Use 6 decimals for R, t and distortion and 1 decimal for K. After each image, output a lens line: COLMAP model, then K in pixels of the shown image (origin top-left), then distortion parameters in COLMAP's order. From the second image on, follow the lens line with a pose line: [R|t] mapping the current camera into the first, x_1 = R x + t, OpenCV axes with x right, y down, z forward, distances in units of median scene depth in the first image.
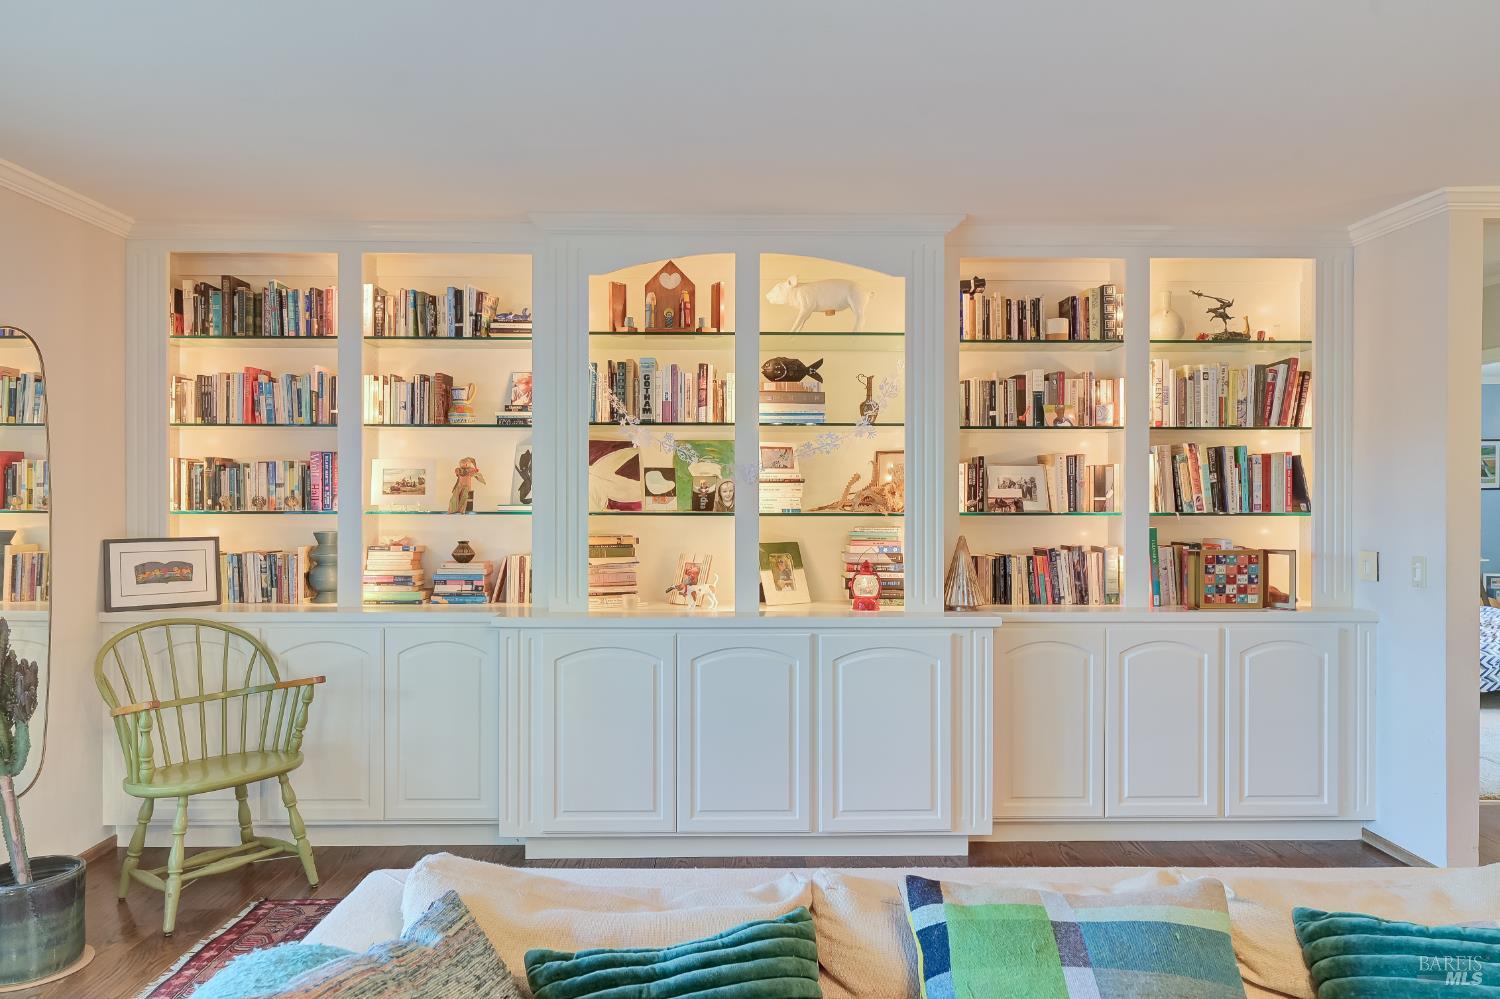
lens RADIAL K [[1002.3, 0, 749.0], [0, 1002.3, 500.7], [0, 0, 1]] dist [0.001149, 0.003357]
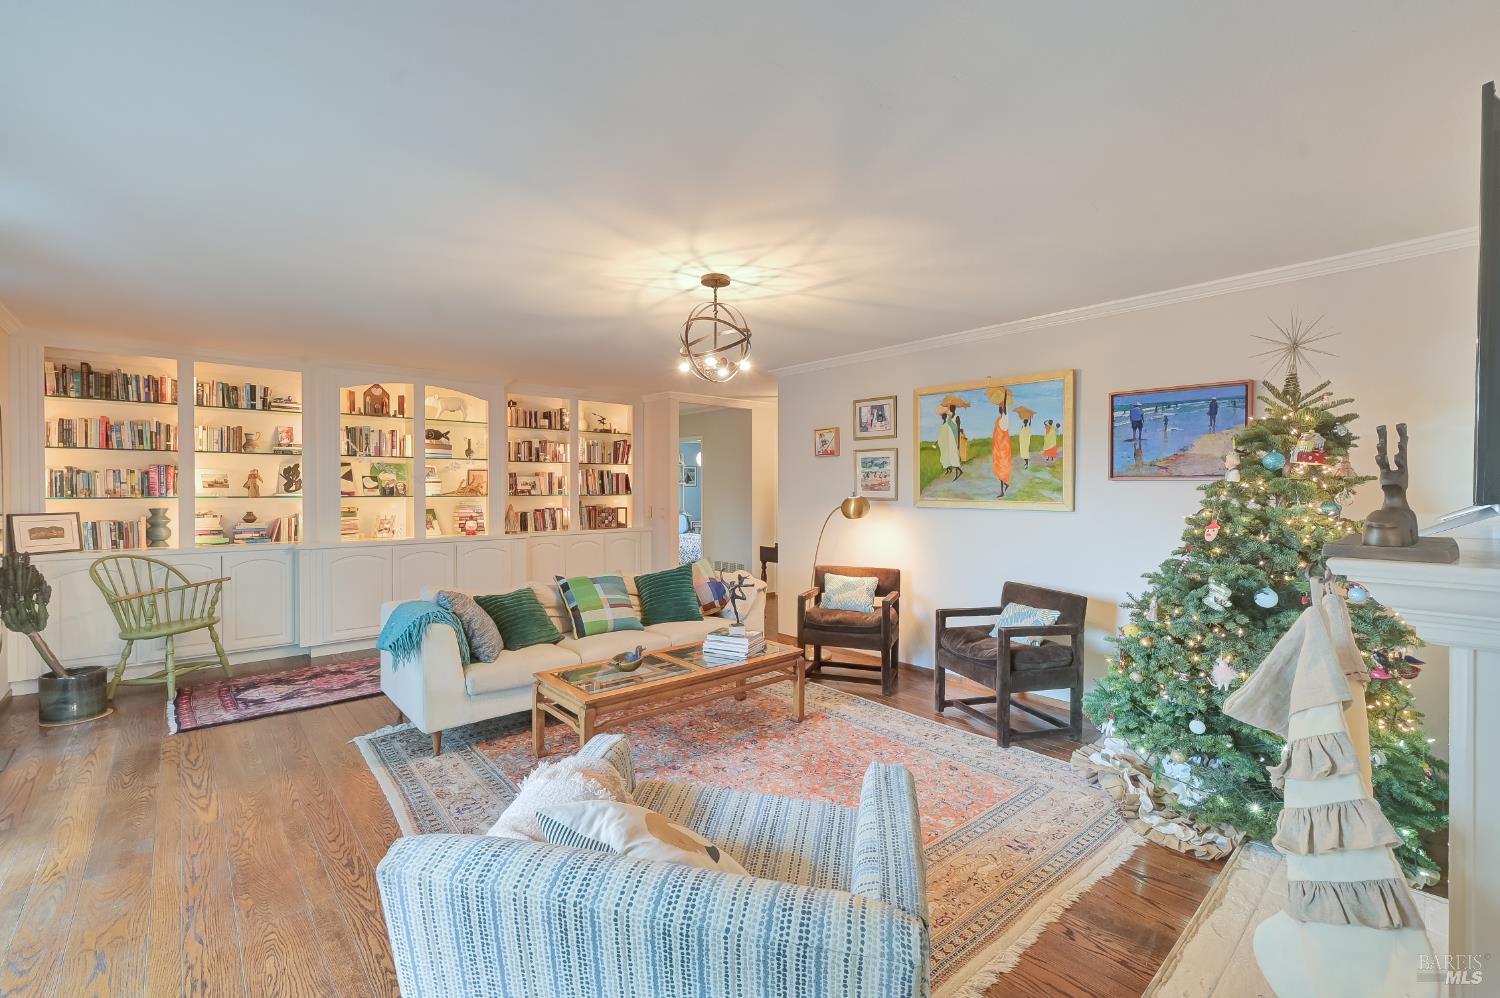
lens RADIAL K [[638.3, 0, 747.1], [0, 638.3, 494.3], [0, 0, 1]] dist [-0.000347, 0.000400]
pose [[0.763907, -0.006577, 0.645292, -0.356264], [0.005914, 0.999977, 0.003191, 0.008150], [-0.645299, 0.001378, 0.763929, -0.593339]]
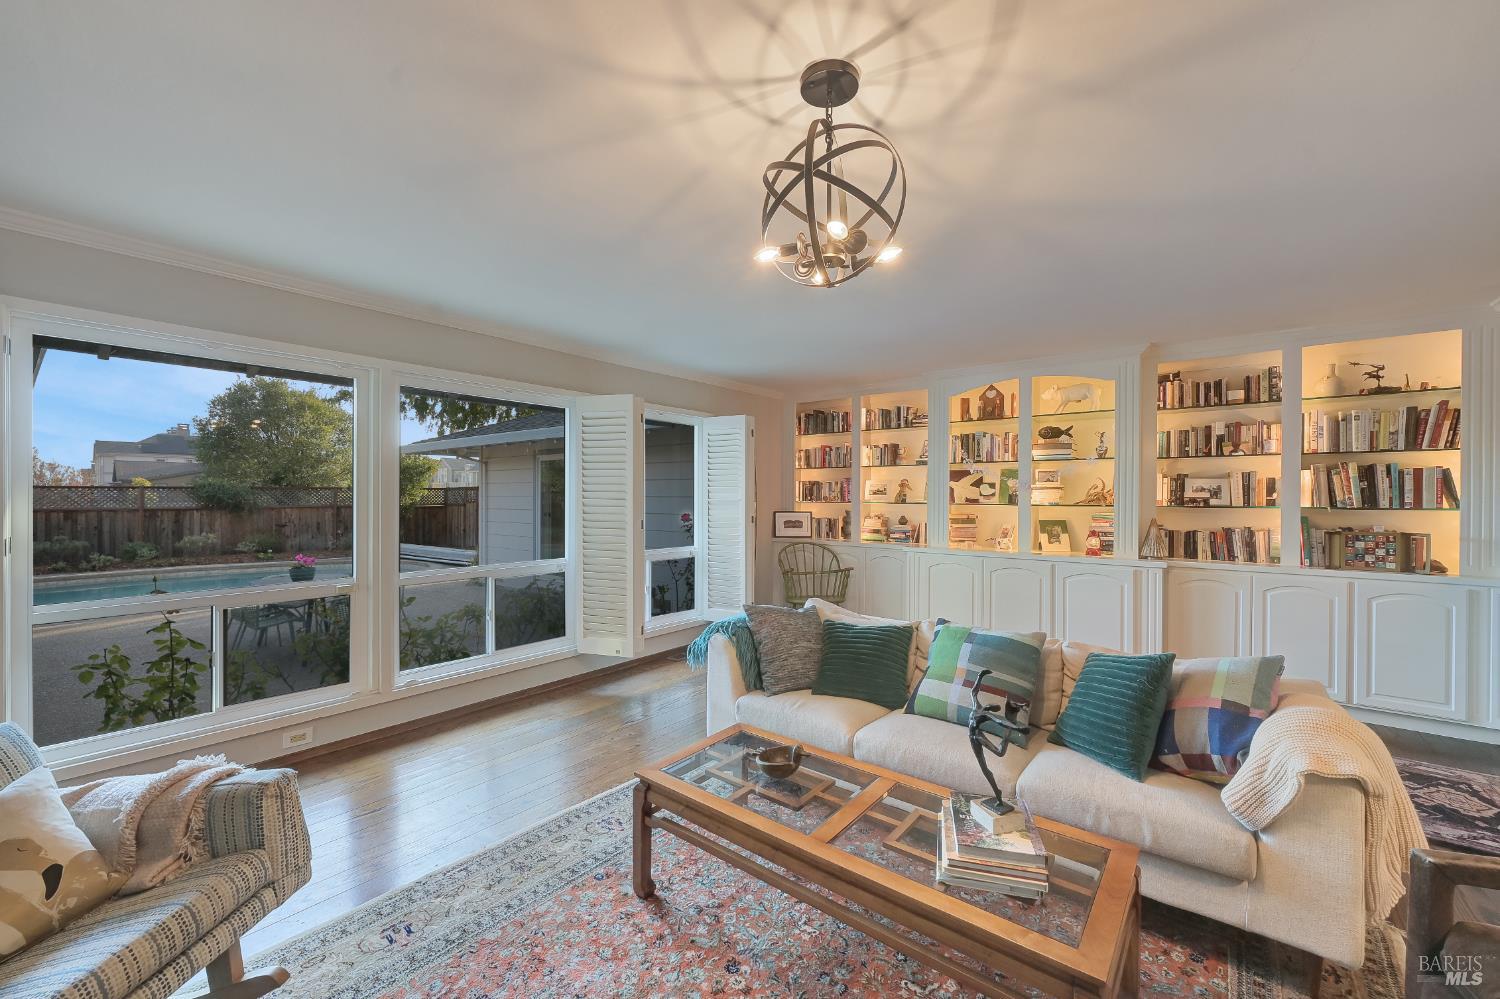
lens RADIAL K [[595.4, 0, 747.2], [0, 595.4, 495.8], [0, 0, 1]] dist [-0.002386, 0.000004]
pose [[0.771472, 0.001943, -0.636260, 0.314689], [-0.006429, 0.999968, -0.004741, 0.004182], [0.636230, 0.007748, 0.771460, -0.285156]]
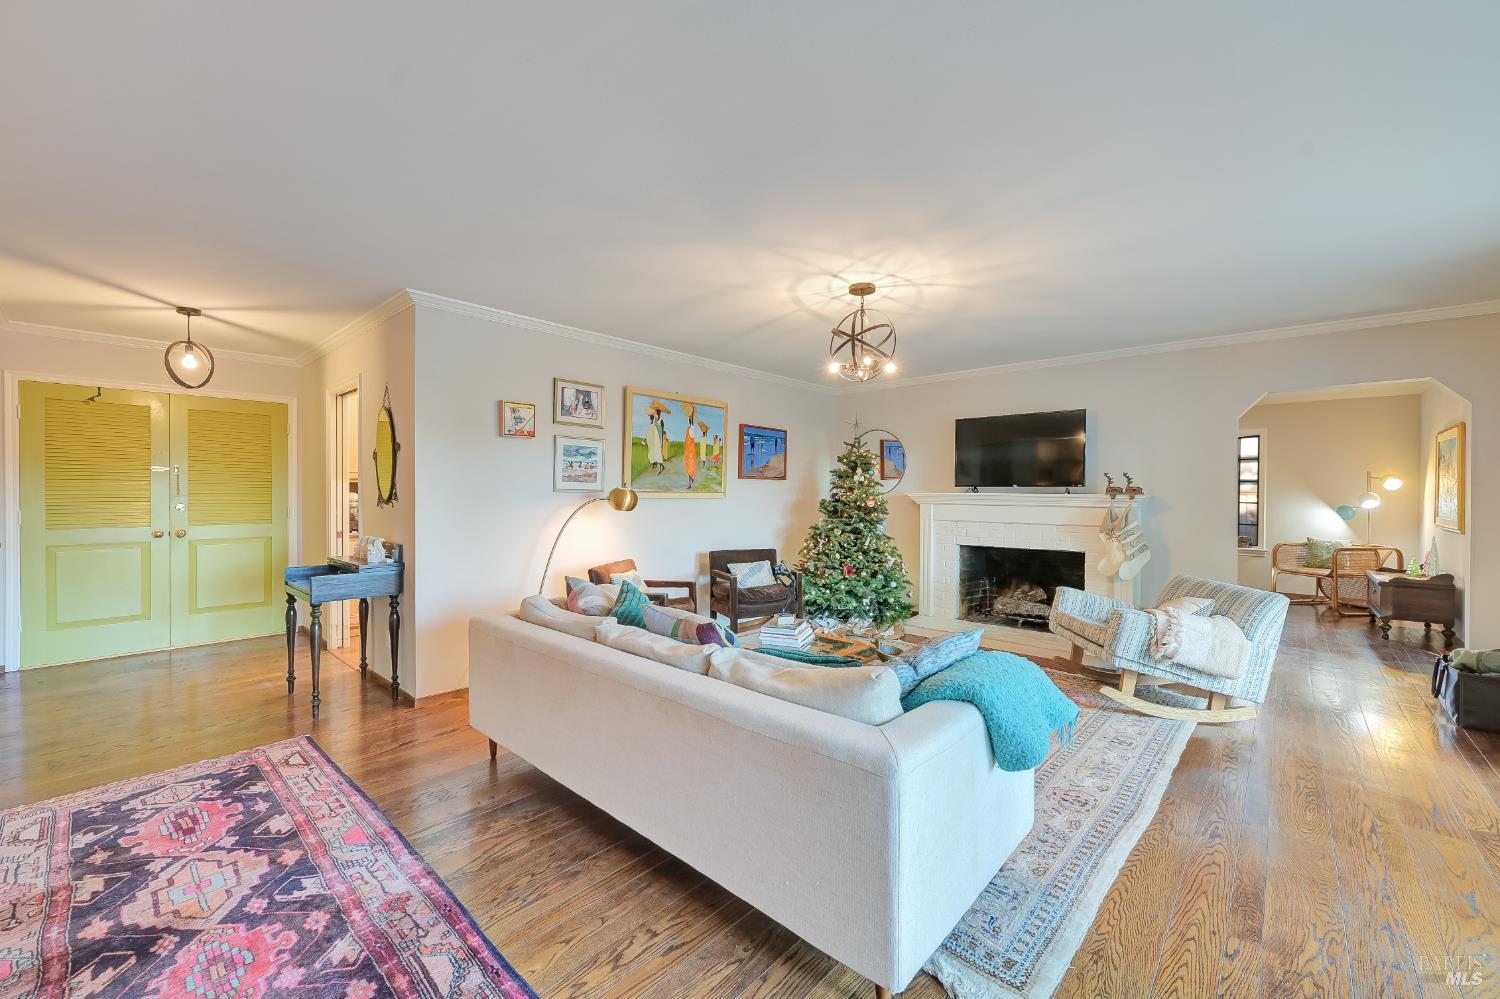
lens RADIAL K [[595.4, 0, 754.7], [0, 595.4, 498.8], [0, 0, 1]] dist [-0.002386, 0.000004]
pose [[-0.733465, -0.012343, 0.679615, -0.321669], [-0.000490, 0.999844, 0.017630, 0.016717], [-0.679727, 0.012598, -0.733357, 0.717338]]
